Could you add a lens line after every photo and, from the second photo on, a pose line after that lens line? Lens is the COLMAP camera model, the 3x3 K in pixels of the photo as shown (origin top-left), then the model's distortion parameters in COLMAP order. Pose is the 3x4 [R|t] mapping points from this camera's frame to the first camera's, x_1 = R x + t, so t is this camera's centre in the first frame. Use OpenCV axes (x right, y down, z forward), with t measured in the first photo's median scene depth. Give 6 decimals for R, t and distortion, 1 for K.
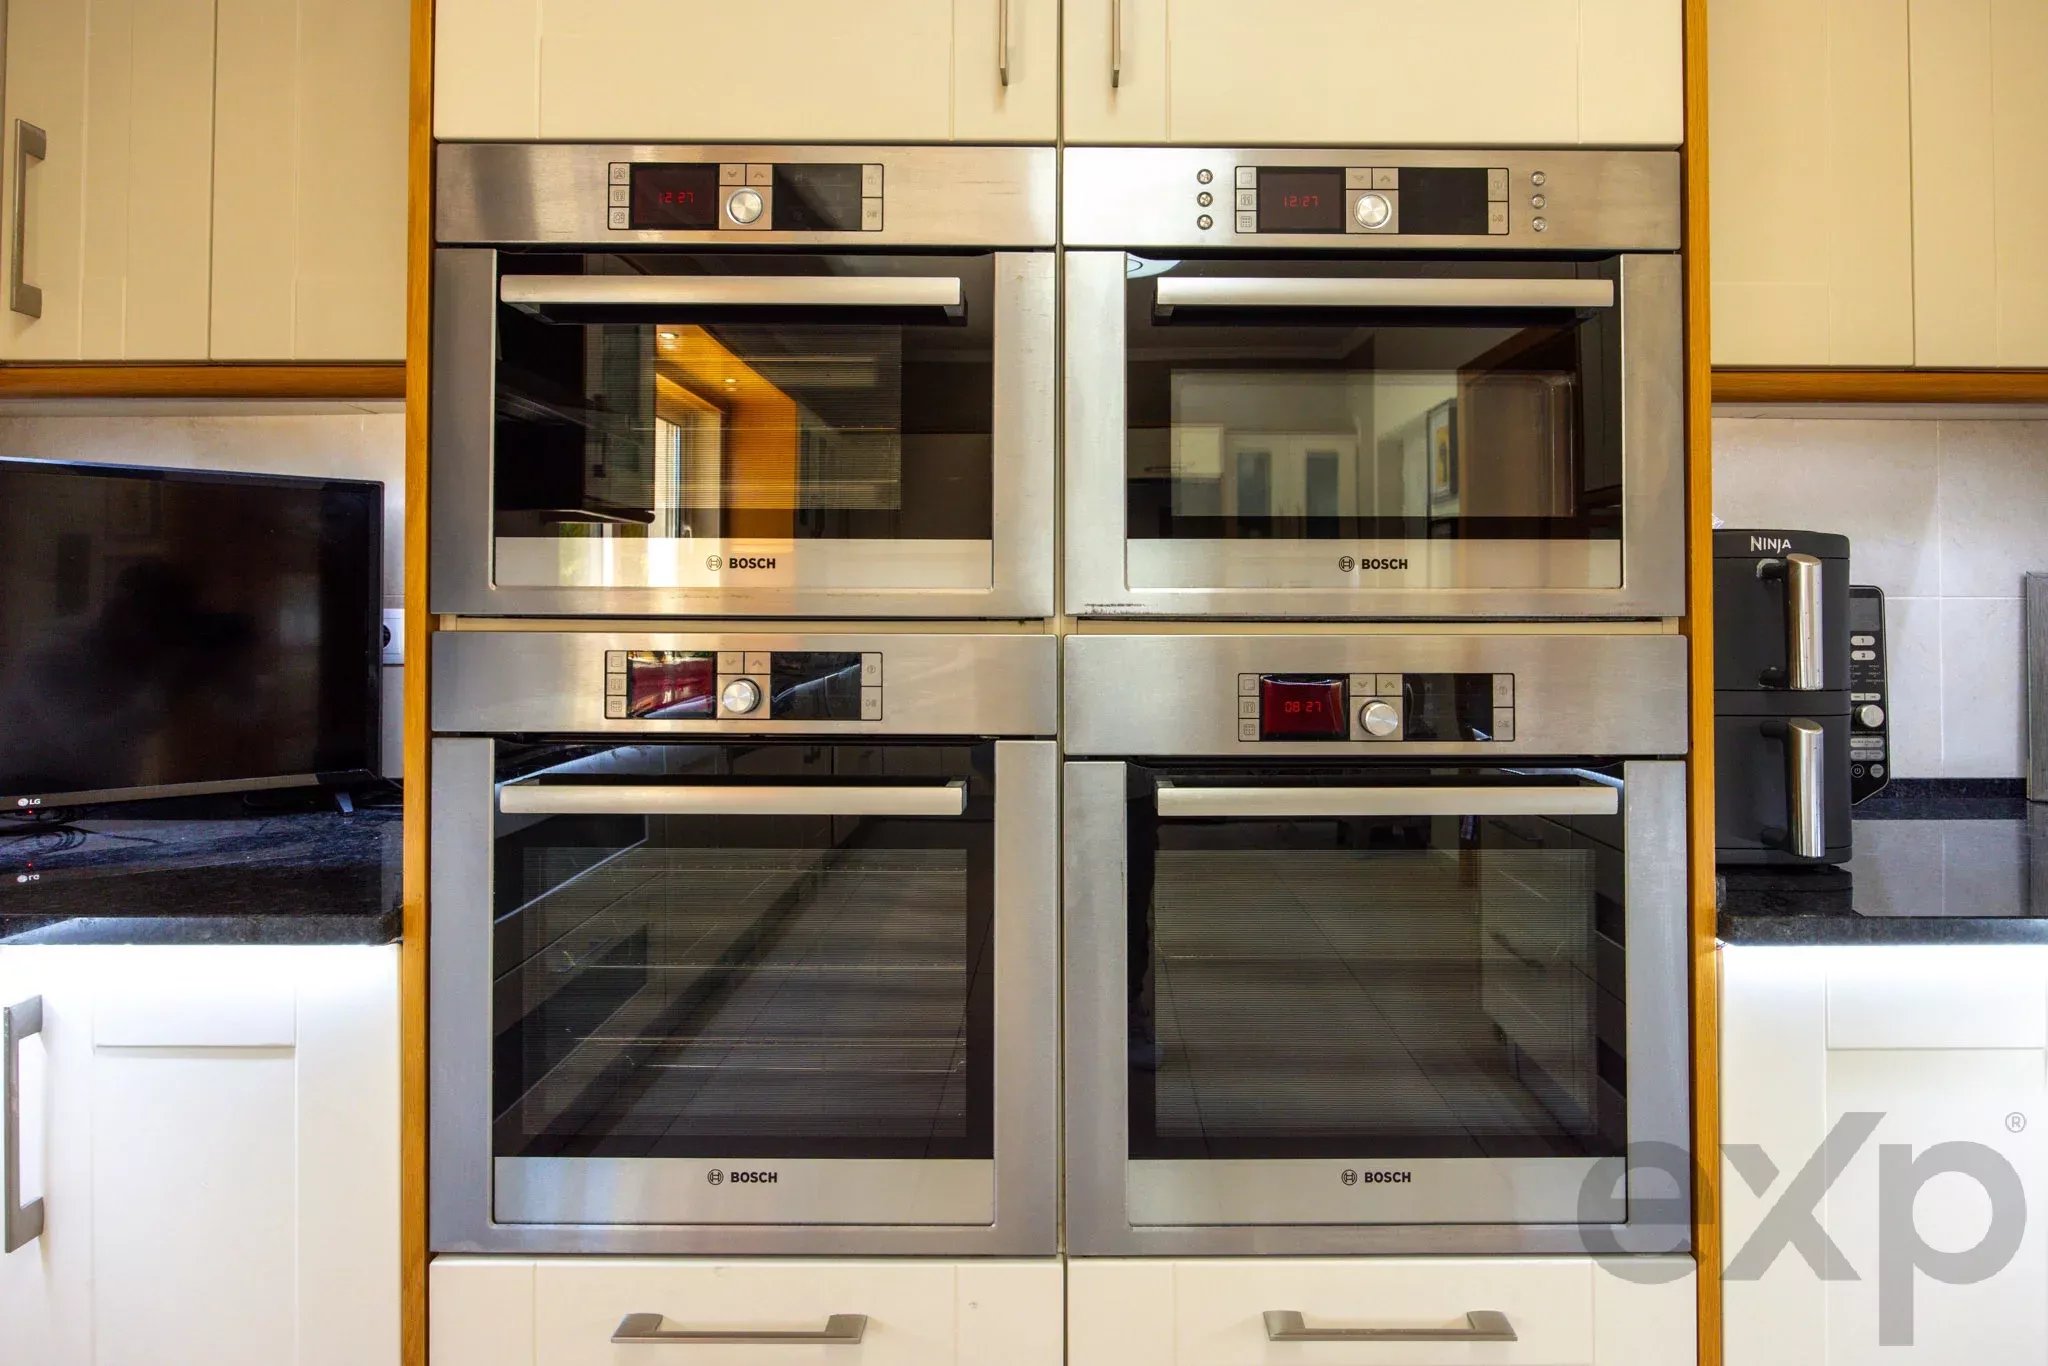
lens RADIAL K [[992.8, 0, 1045.2], [0, 992.8, 608.6], [0, 0, 1]] dist [-0.002105, -0.000443]
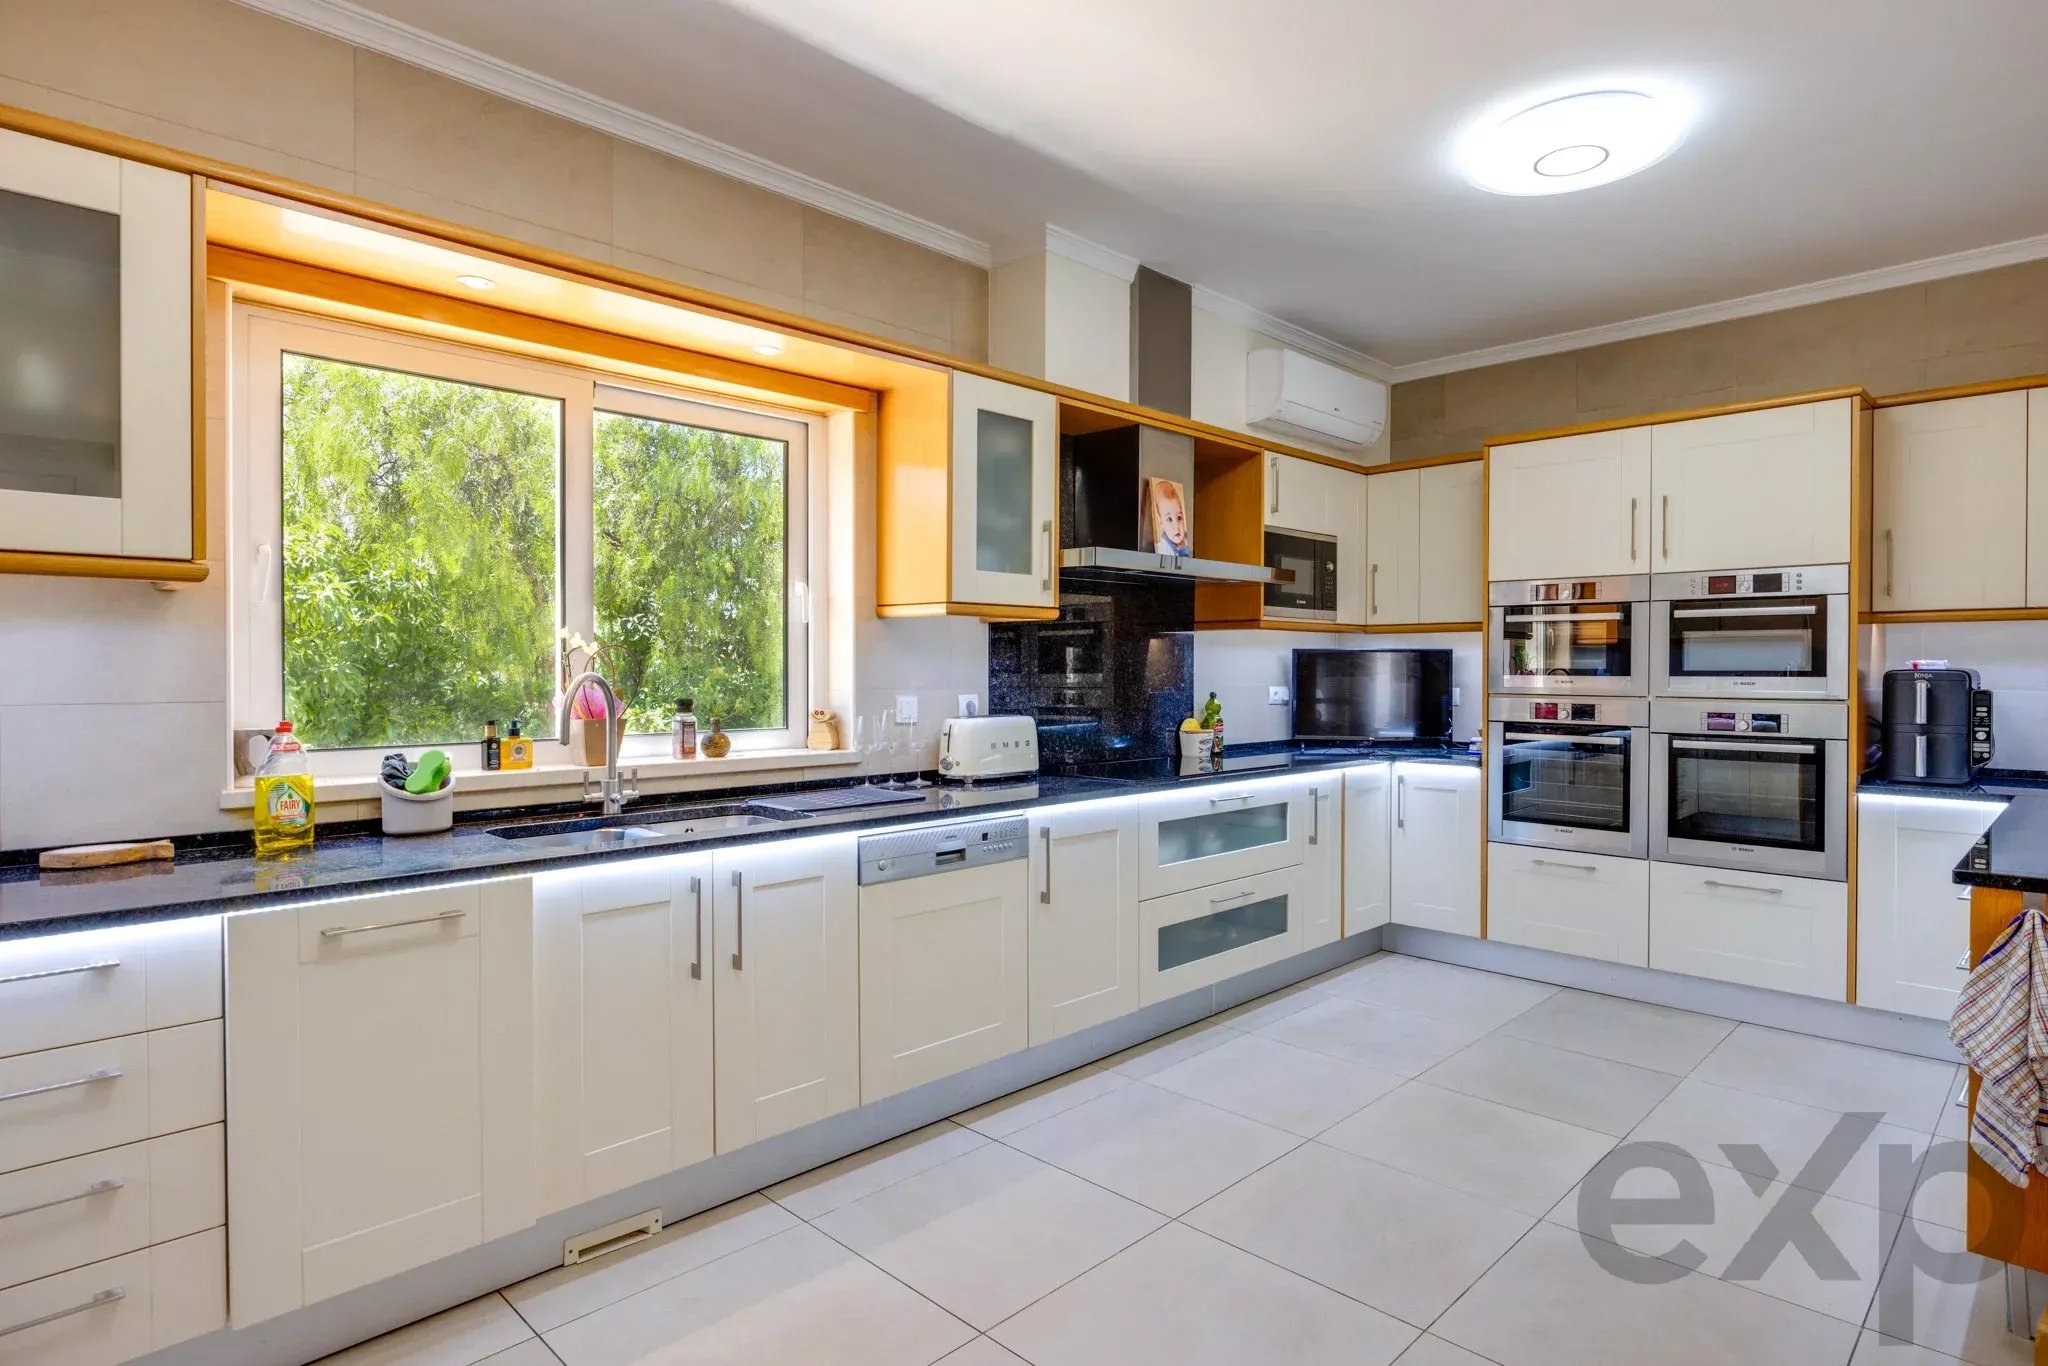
lens RADIAL K [[1105.3, 0, 1024.0], [0, 1105.3, 683.0], [0, 0, 1]] dist [0.001852, 0.000252]
pose [[0.702096, 0.010470, -0.712005, 1.372626], [0.009478, 0.999666, 0.024046, -0.171475], [0.712019, -0.023631, 0.701763, -3.770982]]
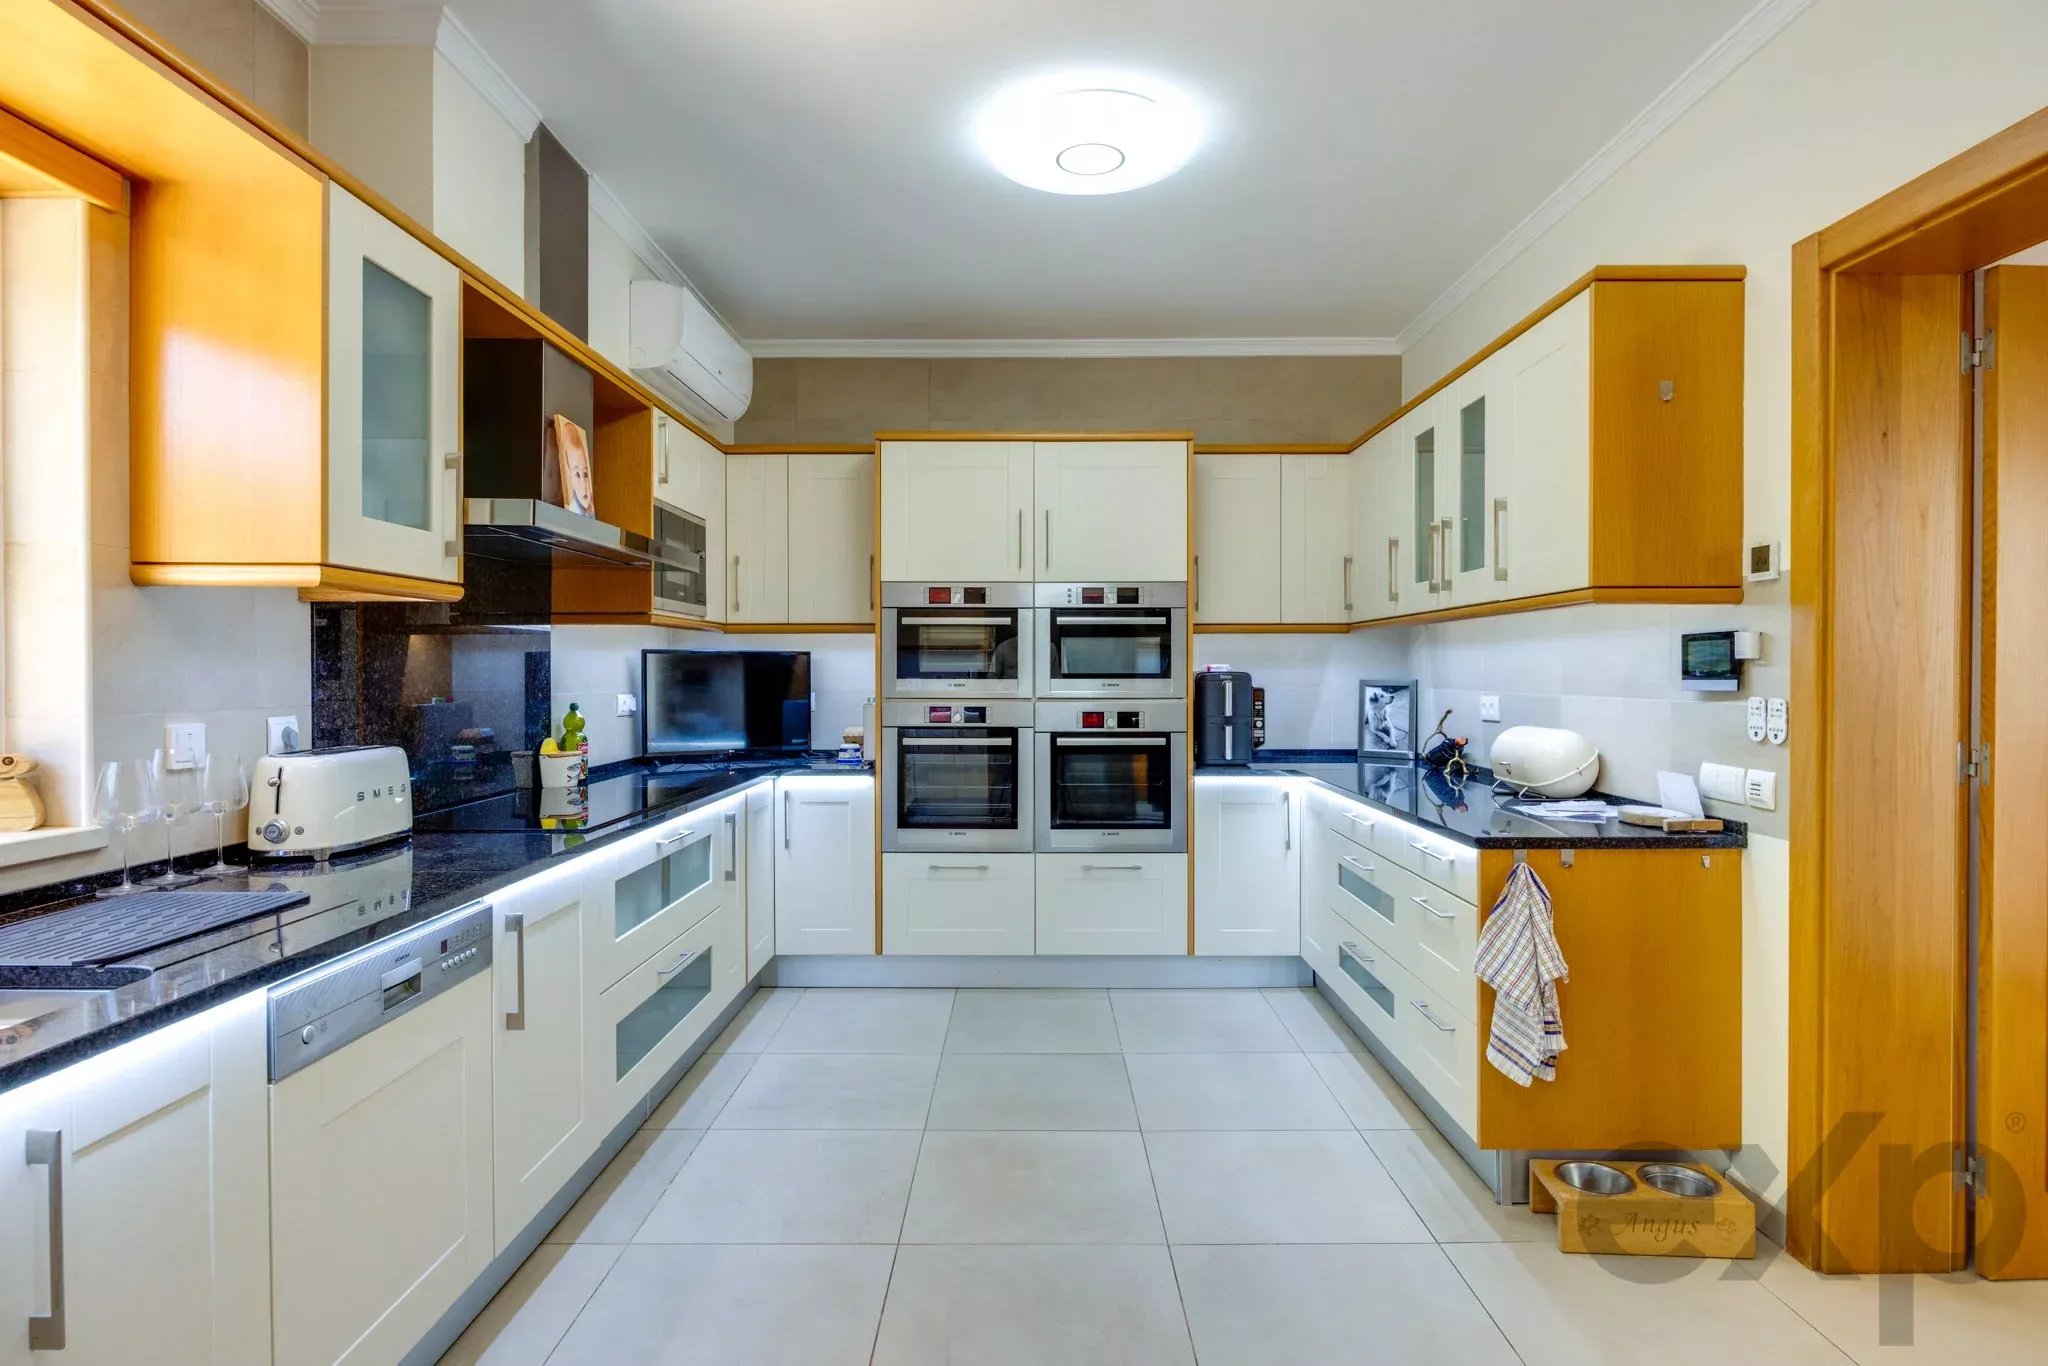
lens RADIAL K [[1105.3, 0, 1024.0], [0, 1105.3, 683.0], [0, 0, 1]] dist [0.001852, 0.000252]
pose [[0.999967, -0.001645, -0.007908, 0.009403], [0.001846, 0.999673, 0.025509, -0.170997], [0.007863, -0.025523, 0.999643, -3.568361]]
